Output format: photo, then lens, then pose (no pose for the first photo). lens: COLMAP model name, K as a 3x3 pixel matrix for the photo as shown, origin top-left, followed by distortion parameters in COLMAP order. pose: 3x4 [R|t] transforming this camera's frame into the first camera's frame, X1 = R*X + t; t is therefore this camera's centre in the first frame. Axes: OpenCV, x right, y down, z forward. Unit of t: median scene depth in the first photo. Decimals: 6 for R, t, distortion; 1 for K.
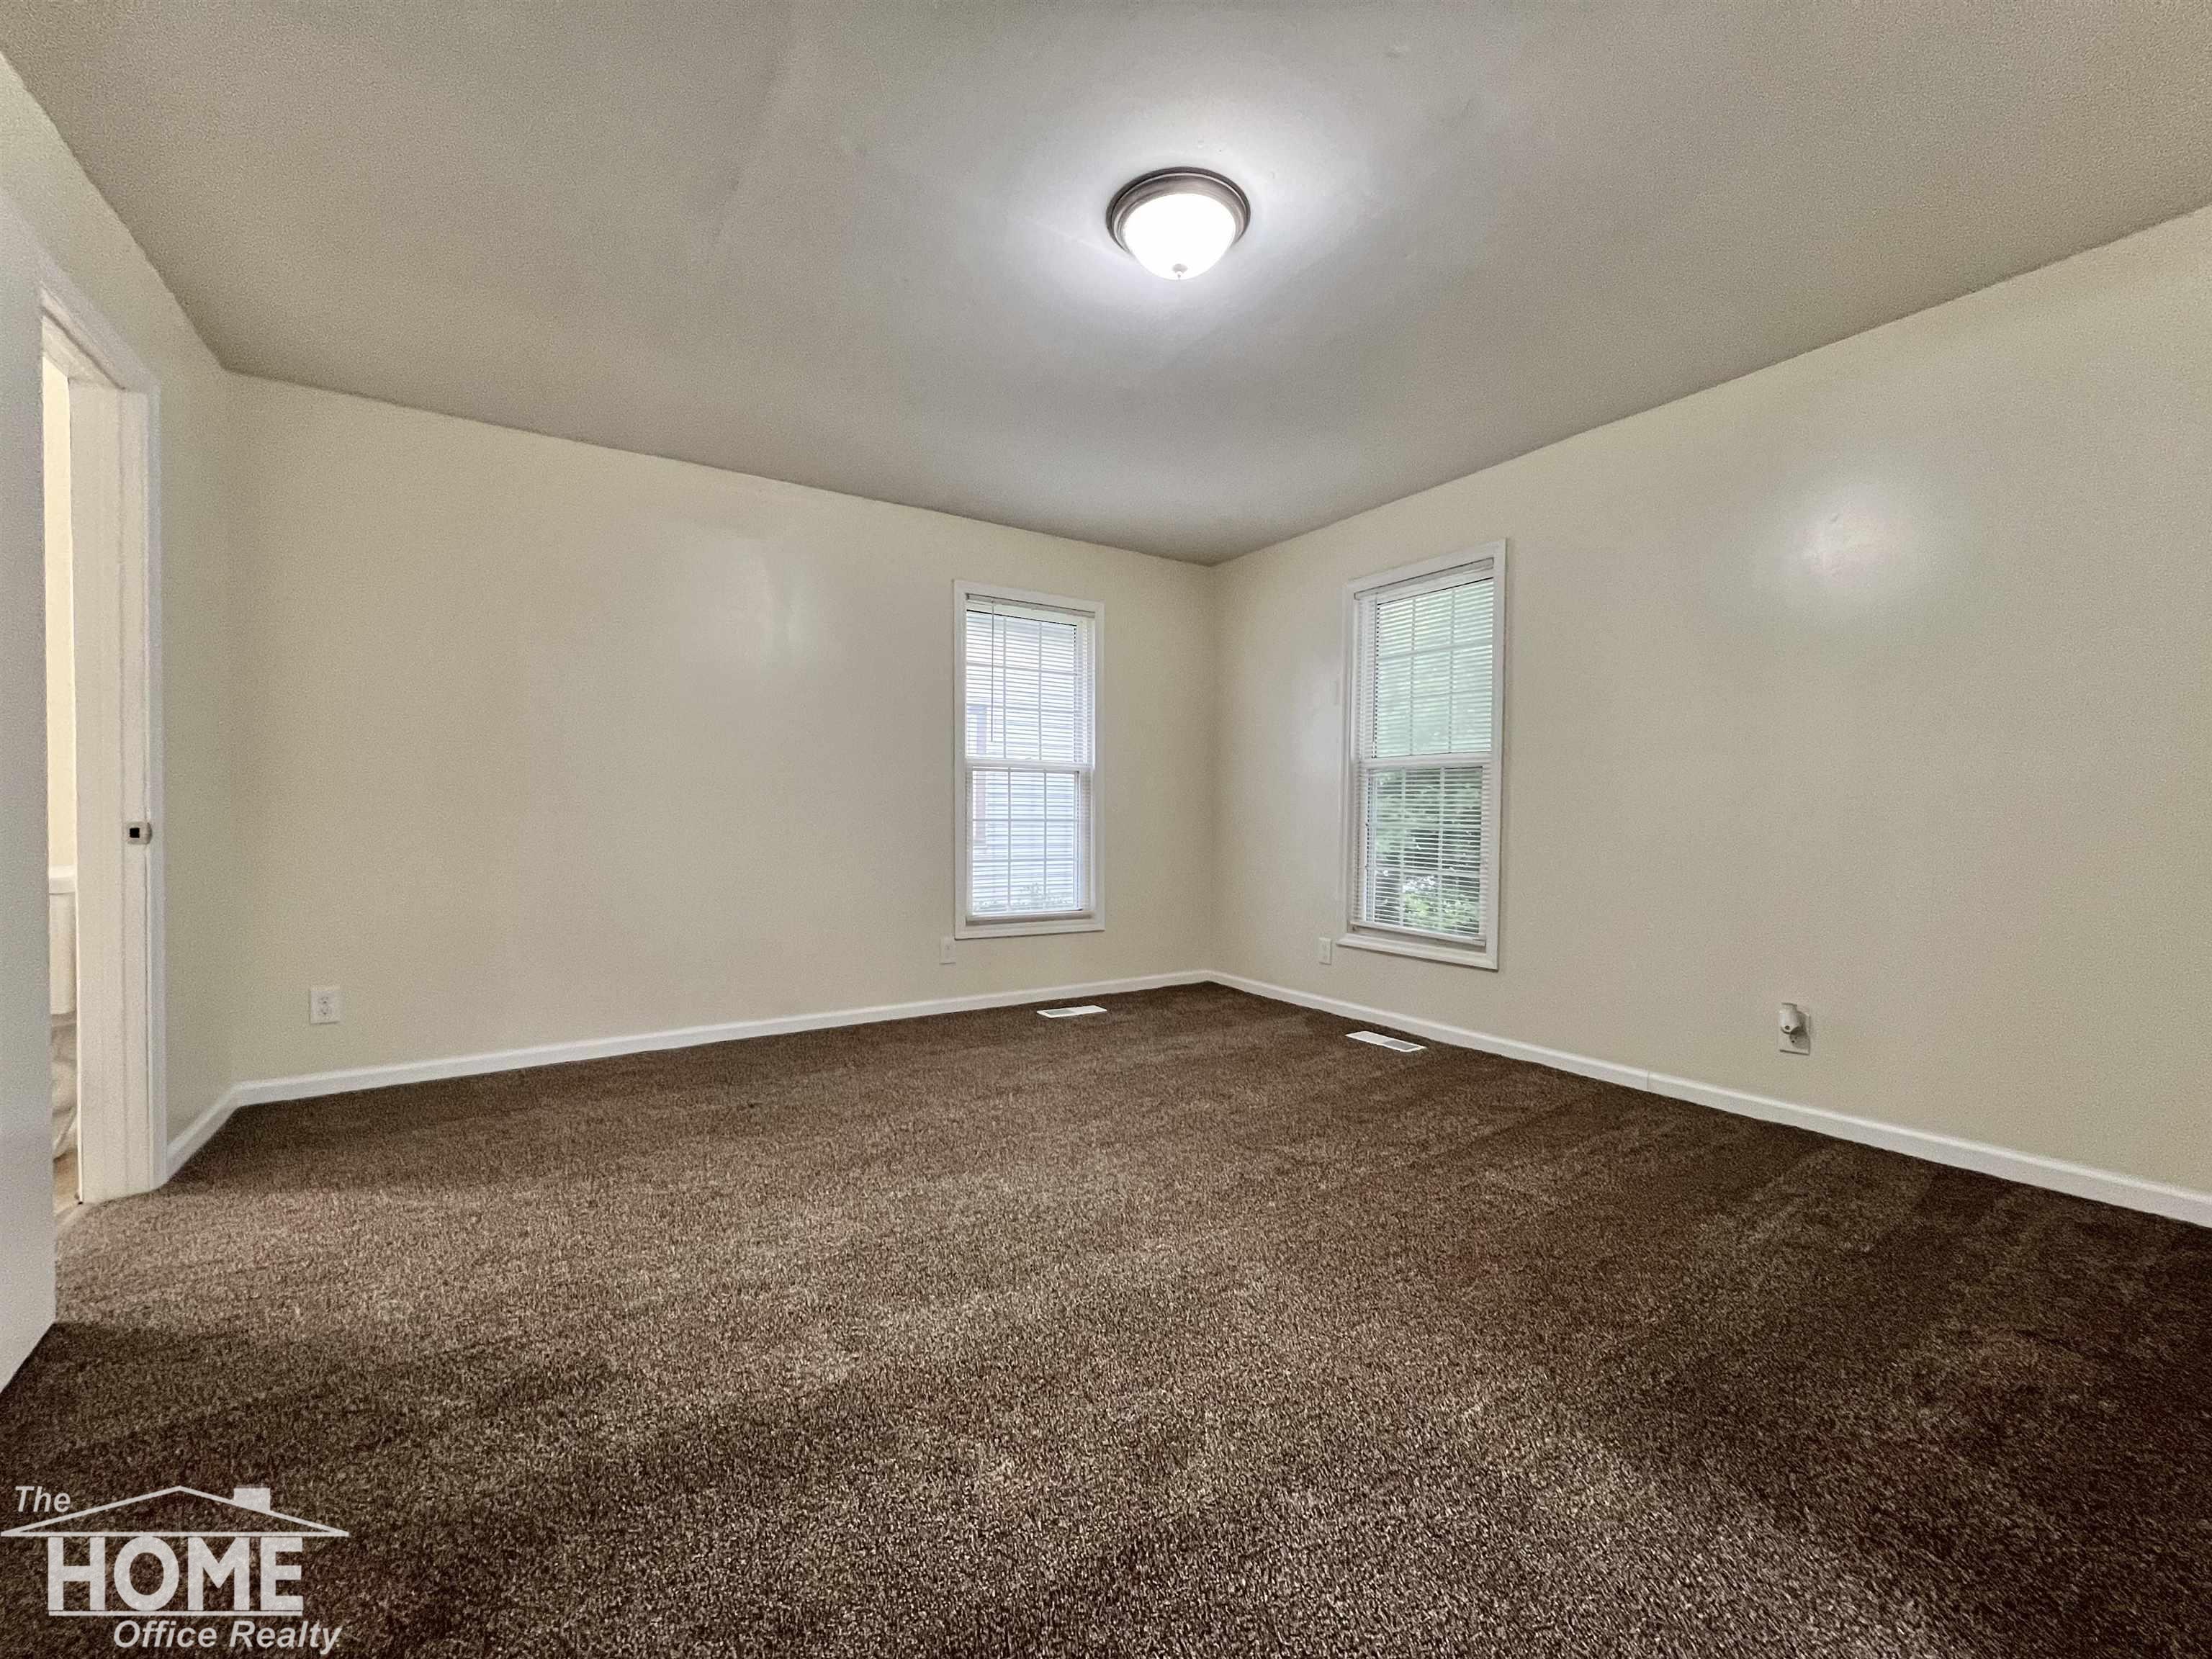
lens RADIAL K [[889.8, 0, 1102.4], [0, 889.8, 838.3], [0, 0, 1]] dist [-0.000629, 0.000052]
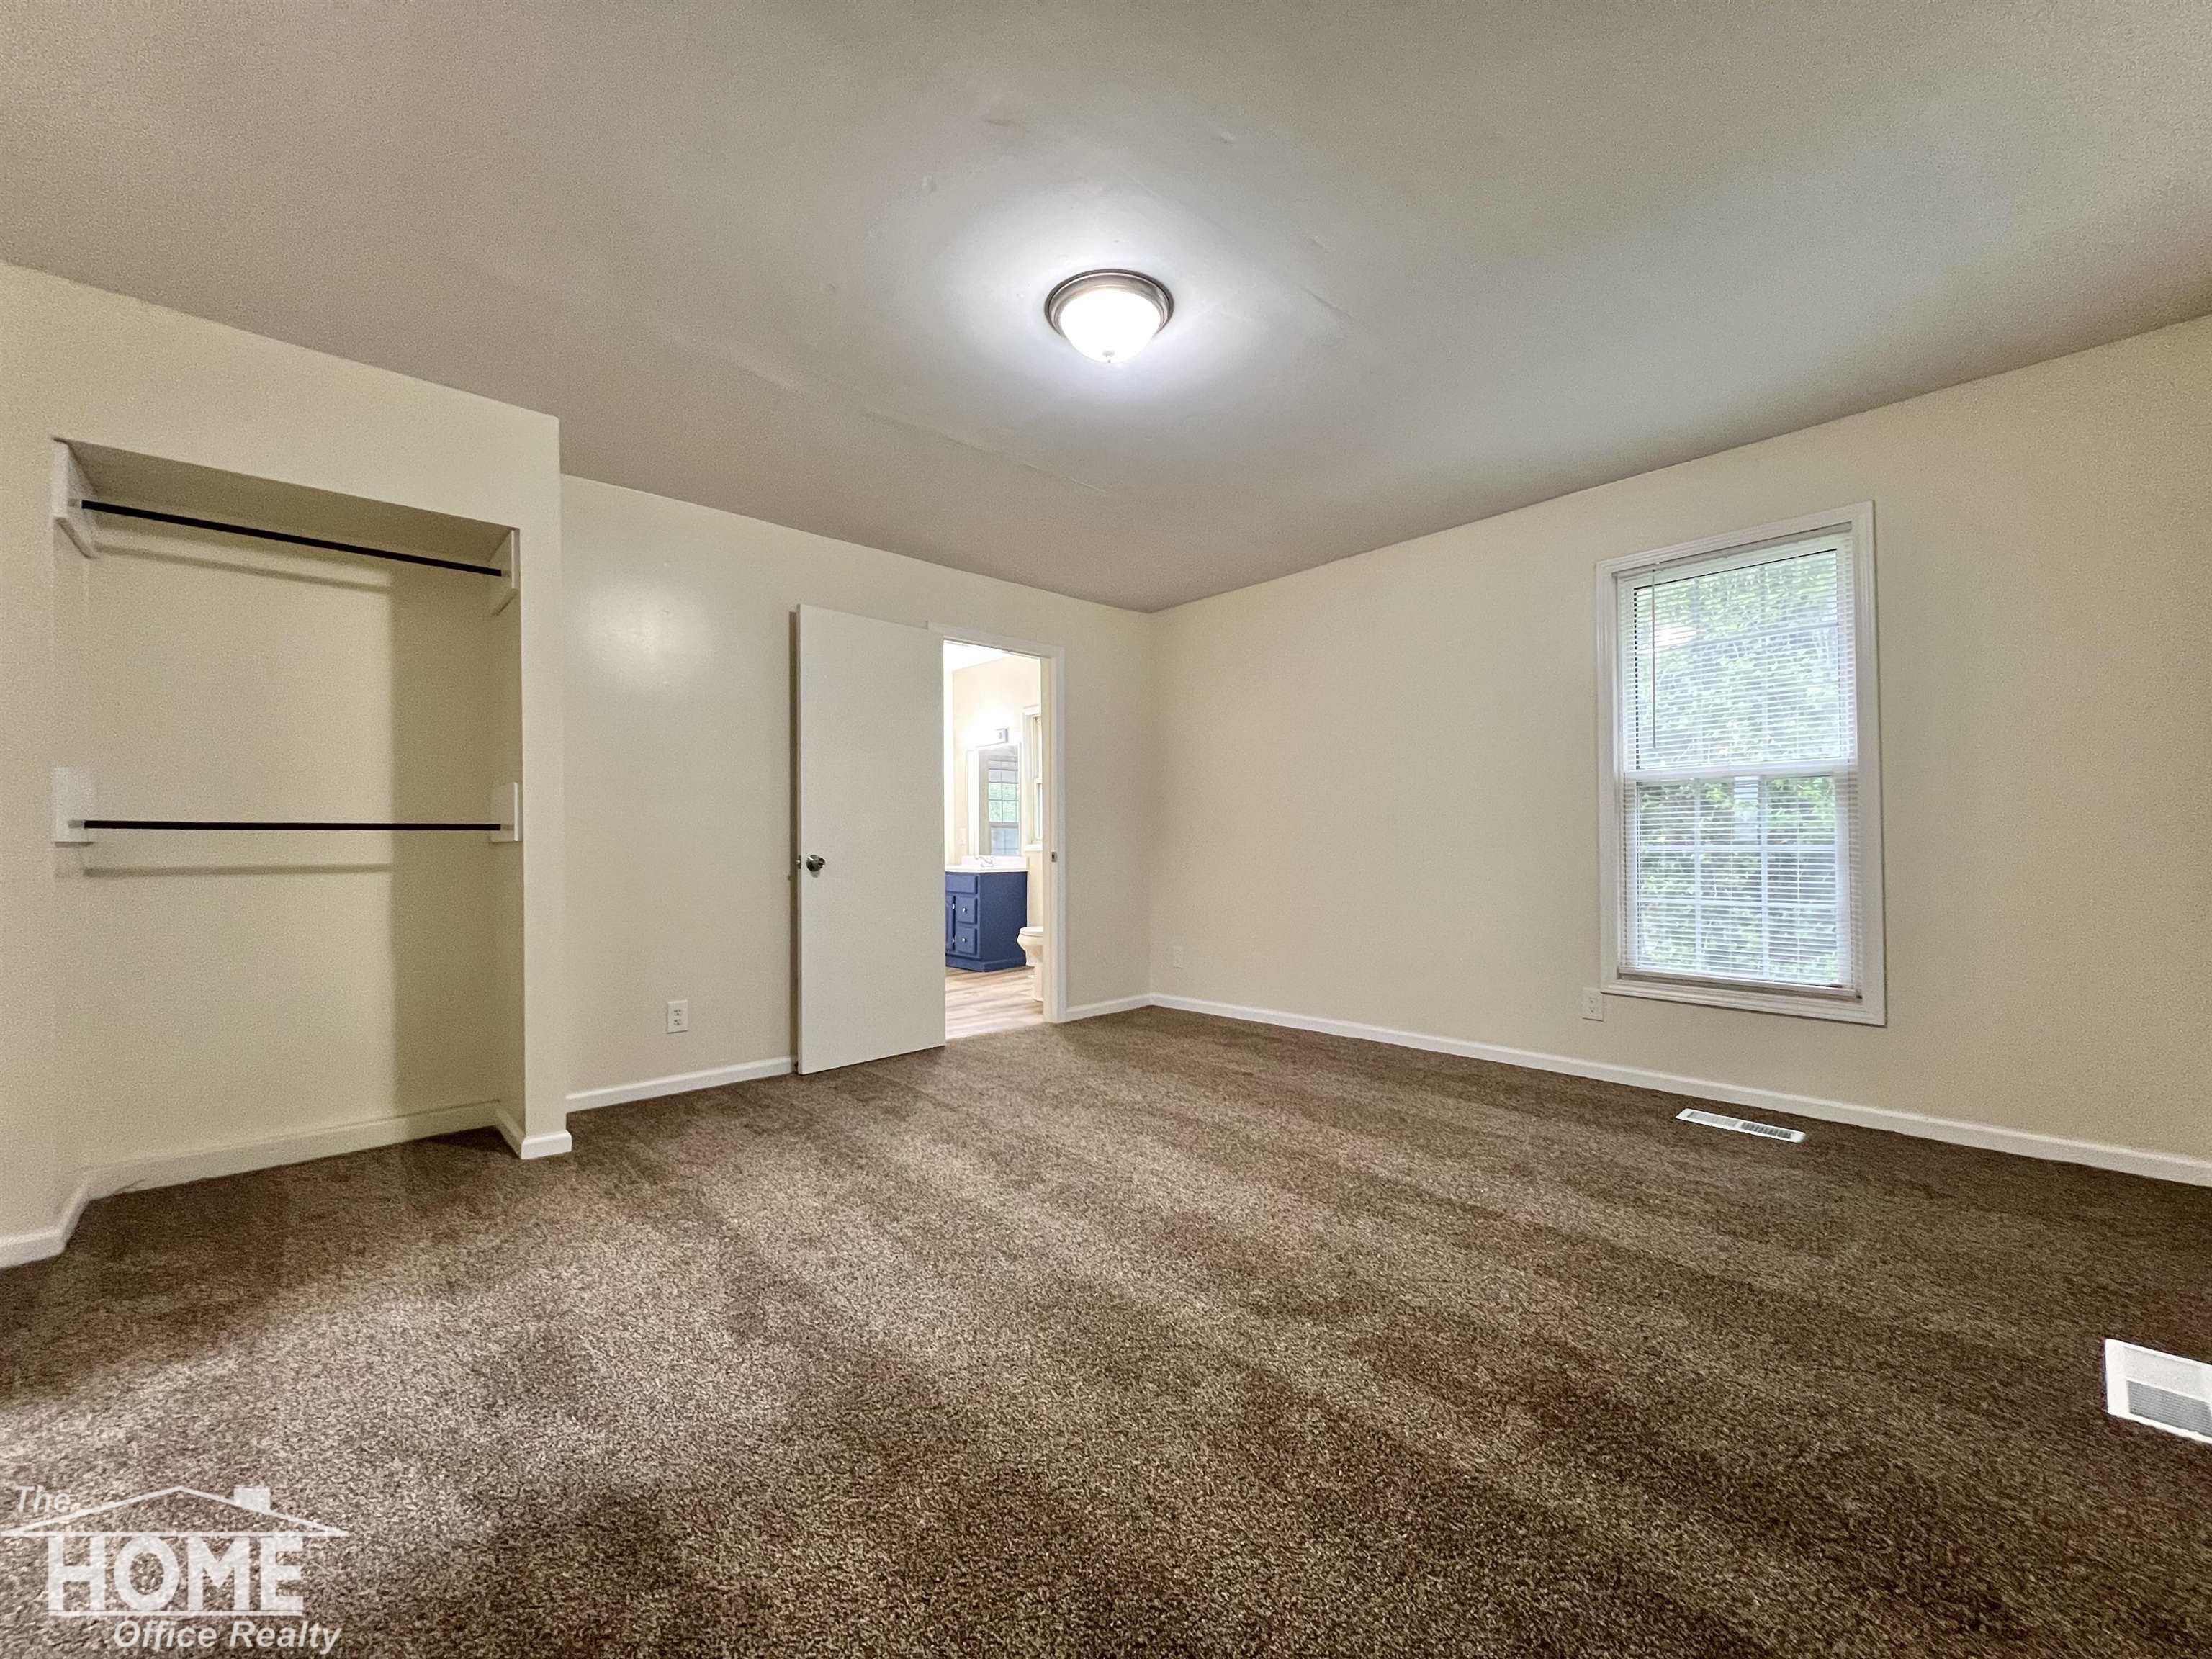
lens RADIAL K [[889.0, 0, 1108.9], [0, 889.0, 830.1], [0, 0, 1]] dist [-0.001823, 0.000474]
pose [[0.178033, -0.031071, -0.983534, 0.779247], [-0.019481, 0.999194, -0.035092, 0.001525], [0.983832, 0.025408, 0.177284, 0.547812]]
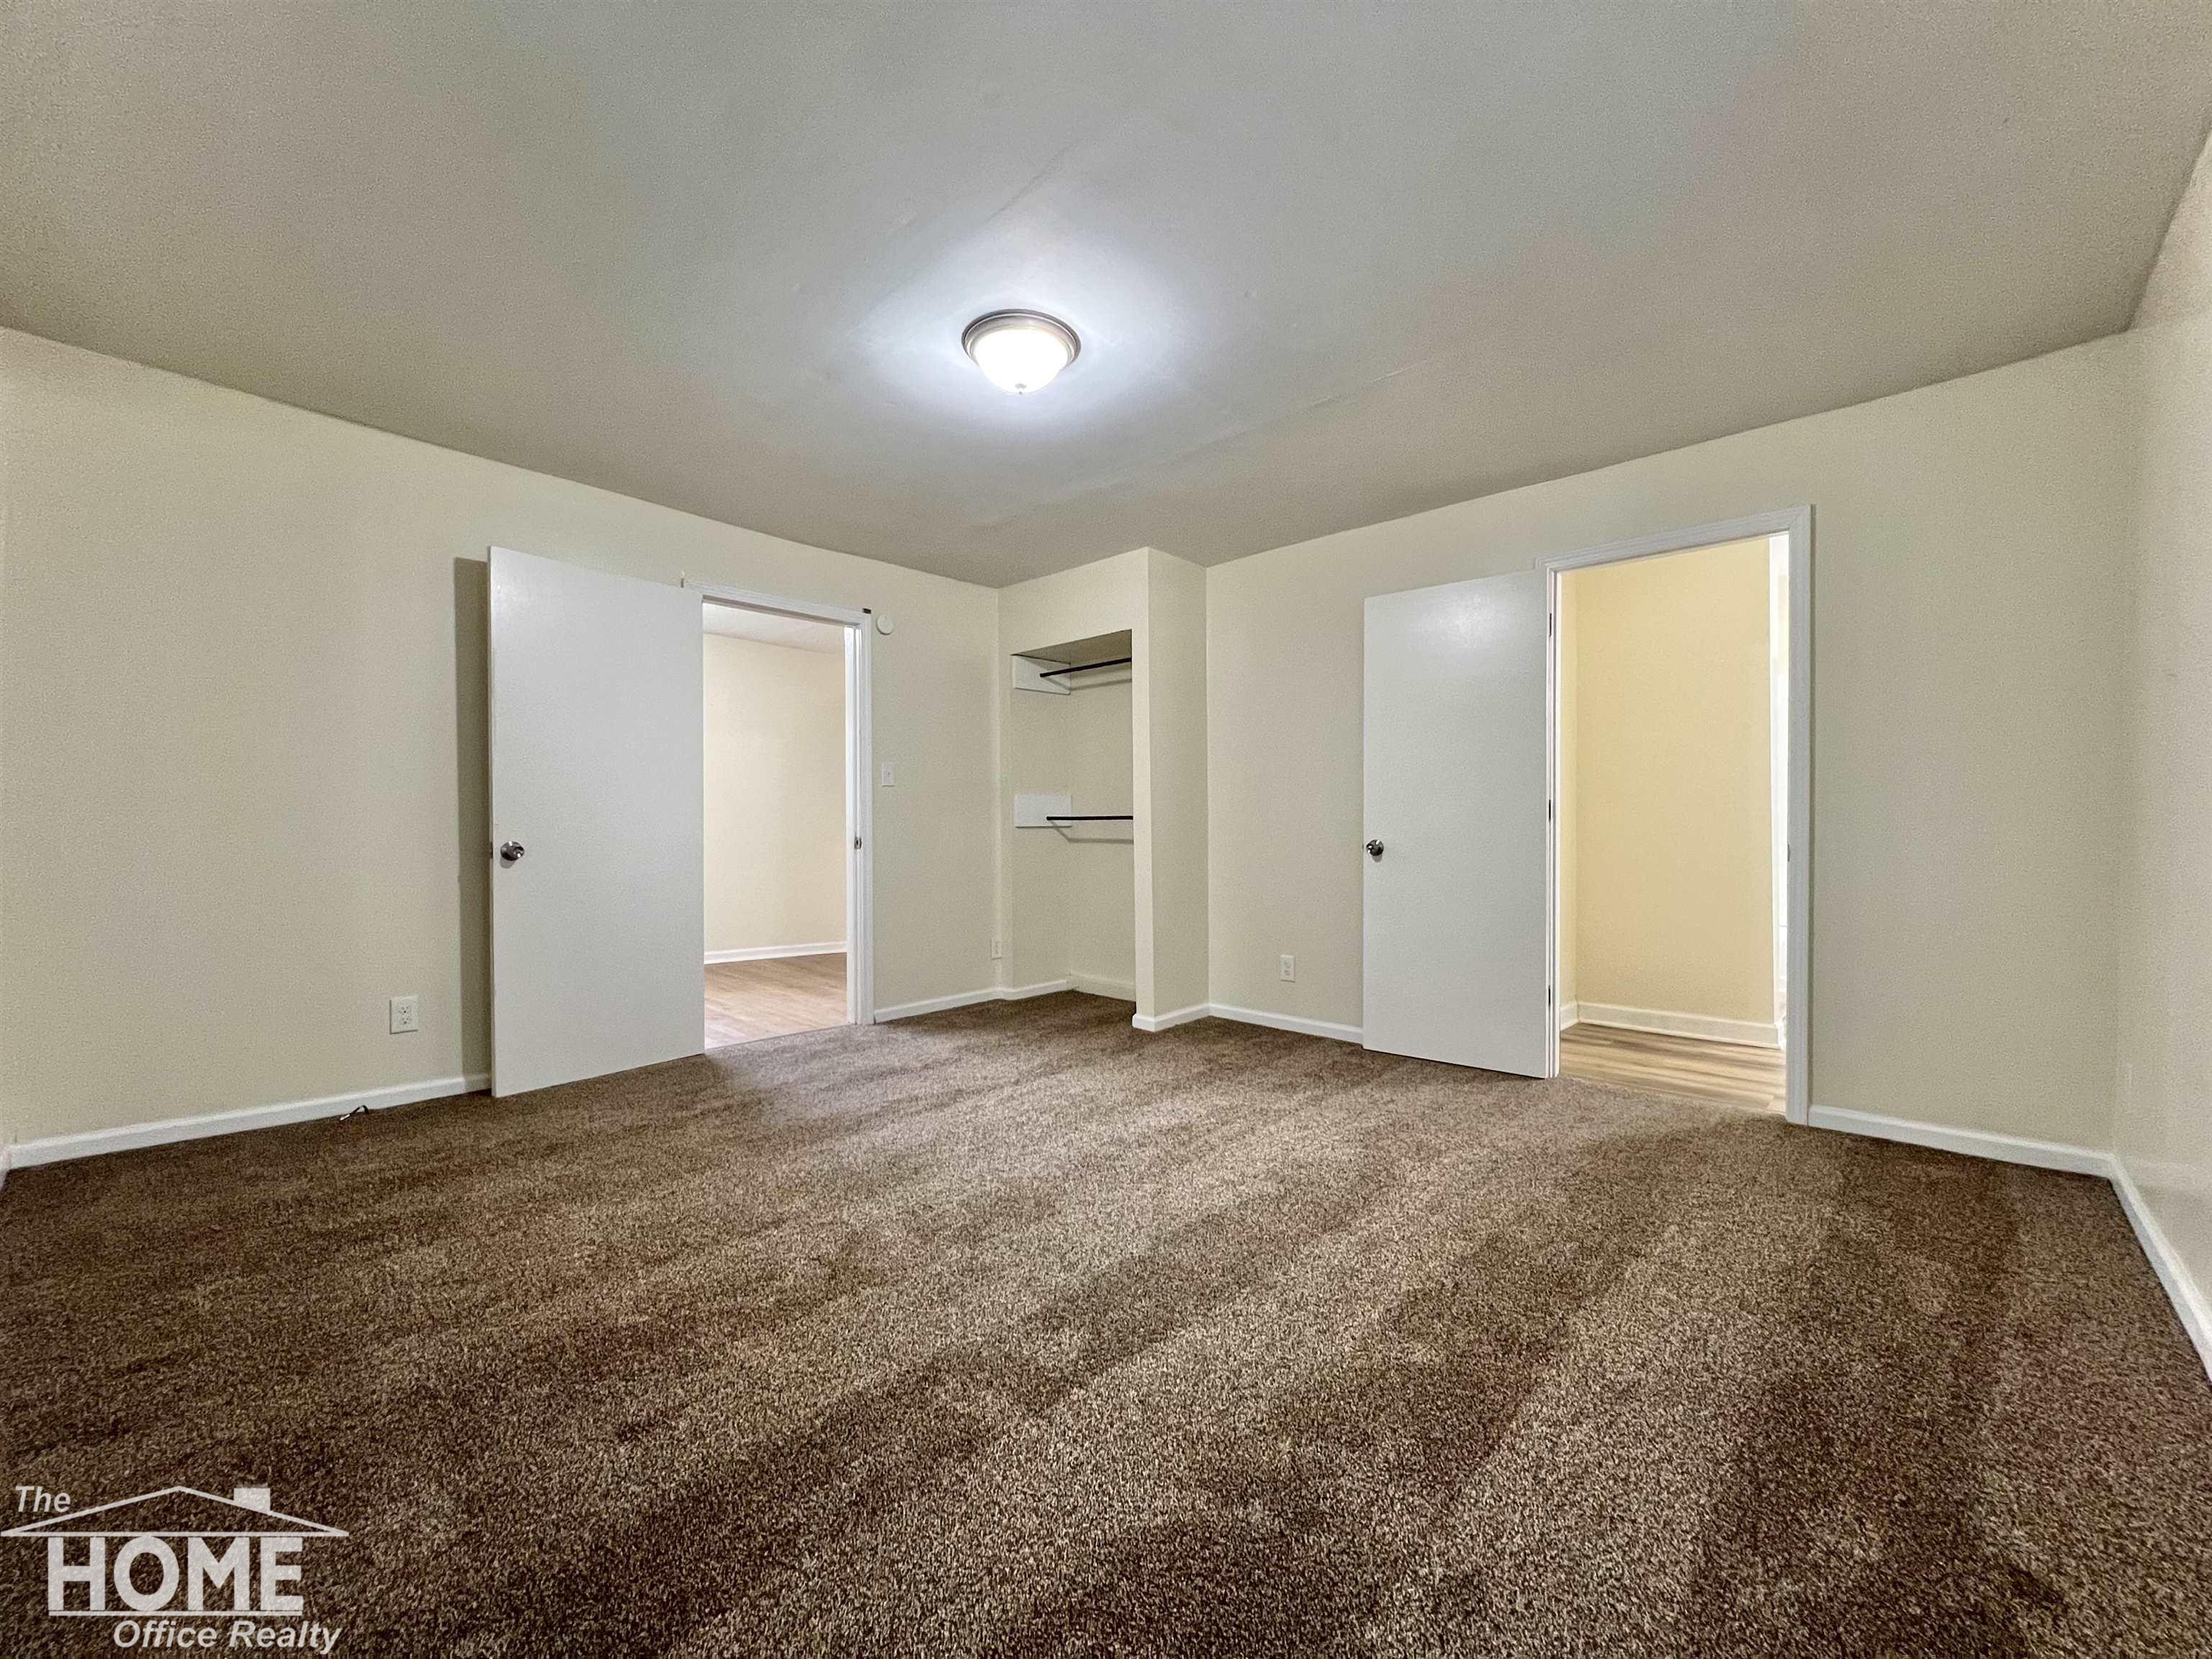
lens RADIAL K [[873.0, 0, 1106.0], [0, 873.0, 829.5], [0, 0, 1]] dist [0.000447, 0.000038]
pose [[-0.968281, -0.016256, -0.249333, 0.179924], [-0.023836, 0.999340, 0.027412, -0.040088], [0.248723, 0.032486, -0.968030, 1.471008]]
